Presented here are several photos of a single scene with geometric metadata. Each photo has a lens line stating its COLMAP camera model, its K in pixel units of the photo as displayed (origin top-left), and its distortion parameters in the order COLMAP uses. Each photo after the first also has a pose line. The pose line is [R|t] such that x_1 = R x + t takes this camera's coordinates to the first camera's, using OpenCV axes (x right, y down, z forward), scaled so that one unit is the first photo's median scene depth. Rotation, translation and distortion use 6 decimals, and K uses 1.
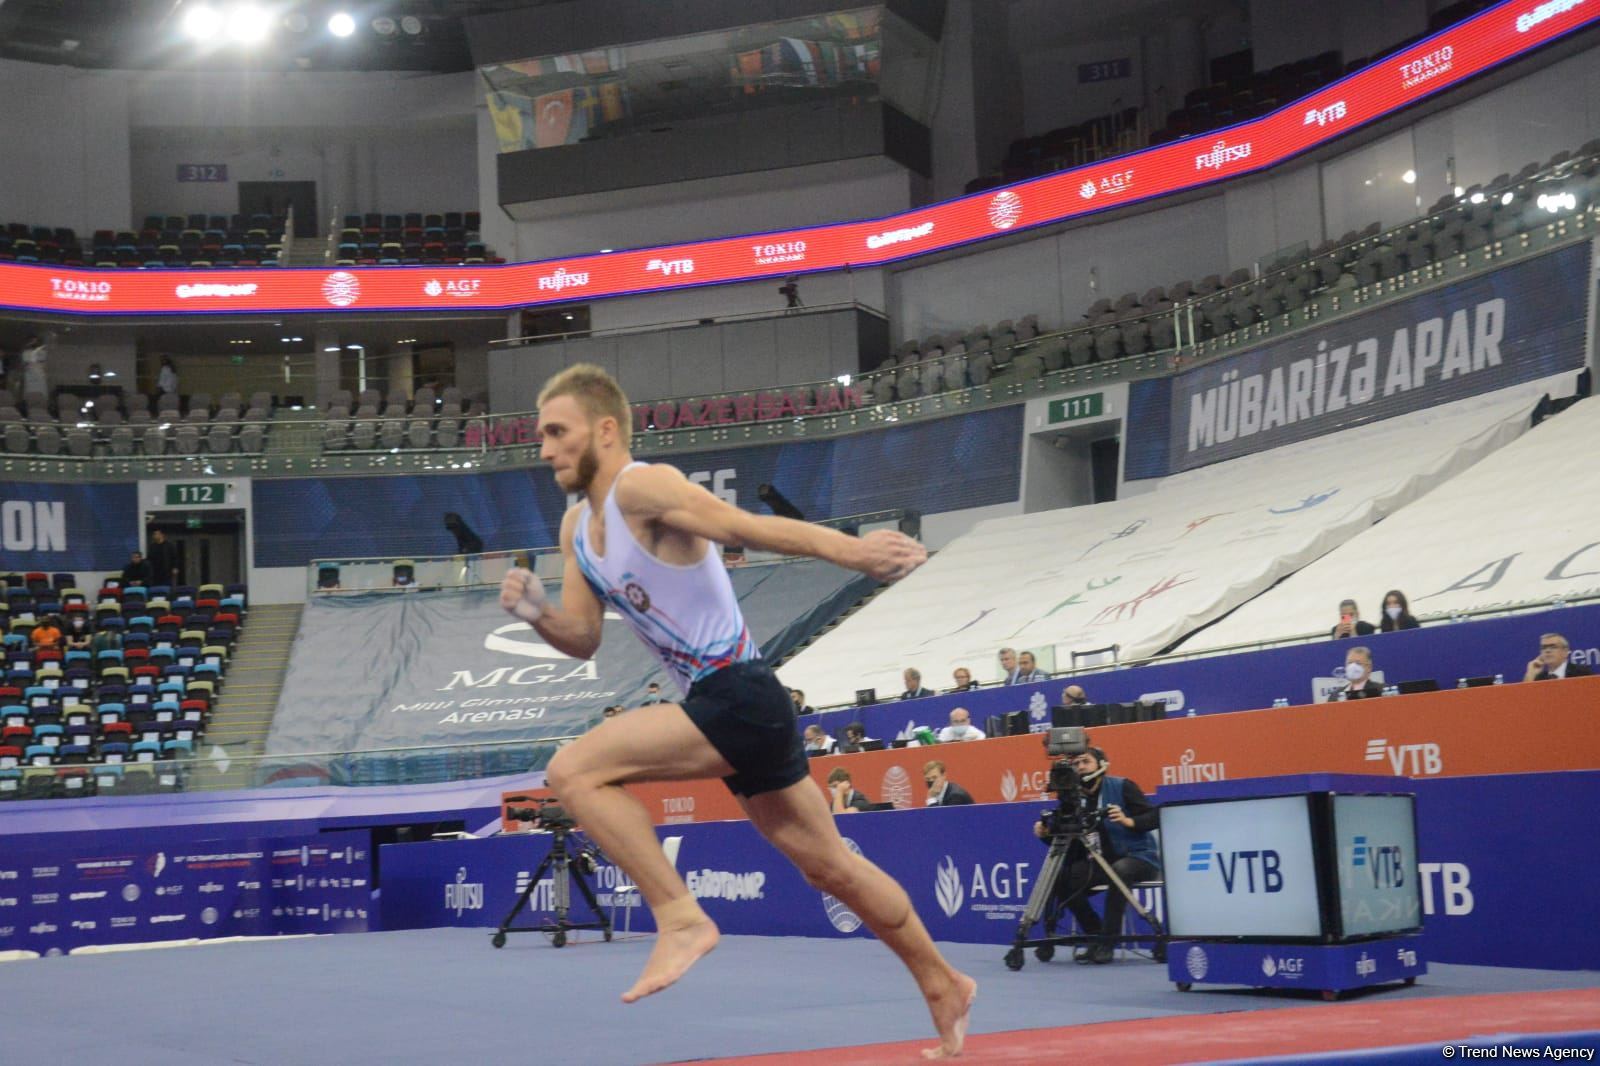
lens RADIAL K [[2297.8, 0, 800.0], [0, 2297.8, 543.4], [0, 0, 1]] dist [0.143889, 0.000000]
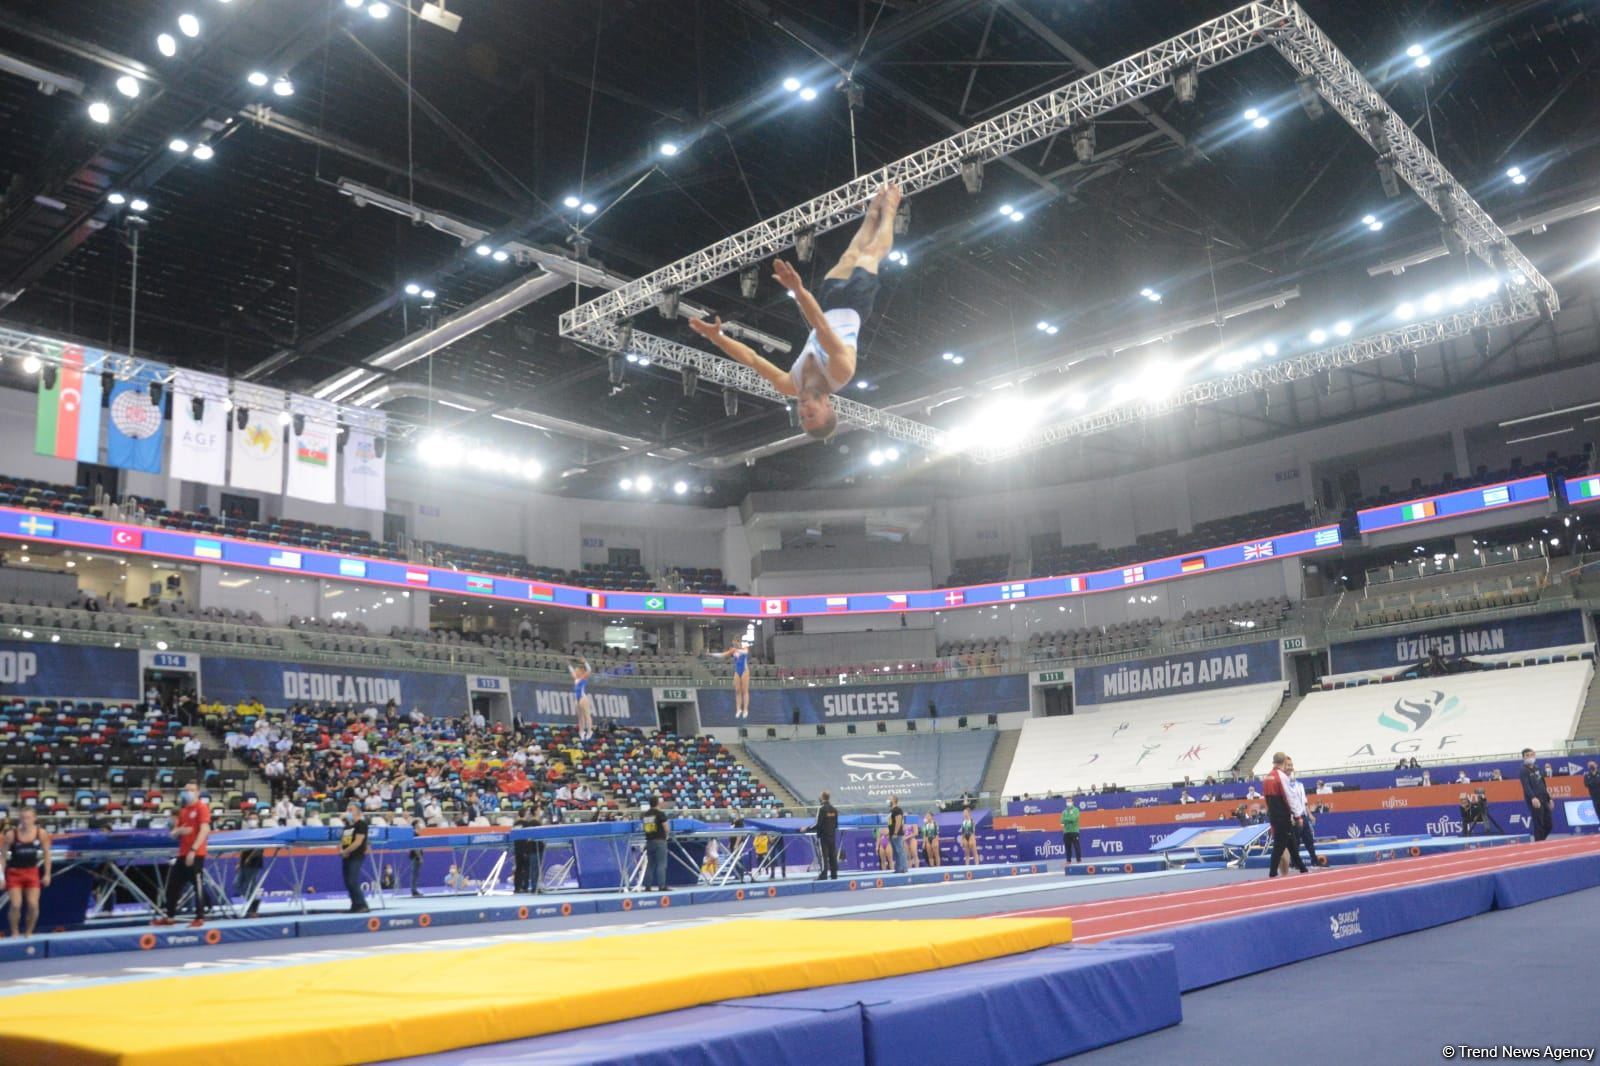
lens RADIAL K [[1381.4, 0, 800.6], [0, 1381.4, 524.3], [0, 0, 1]] dist [-0.053090, 0.076015]
pose [[0.930245, 0.077278, 0.358709, -0.757556], [-0.032362, 0.991041, -0.129578, -0.017677], [-0.365509, 0.108931, 0.924412, -0.399625]]
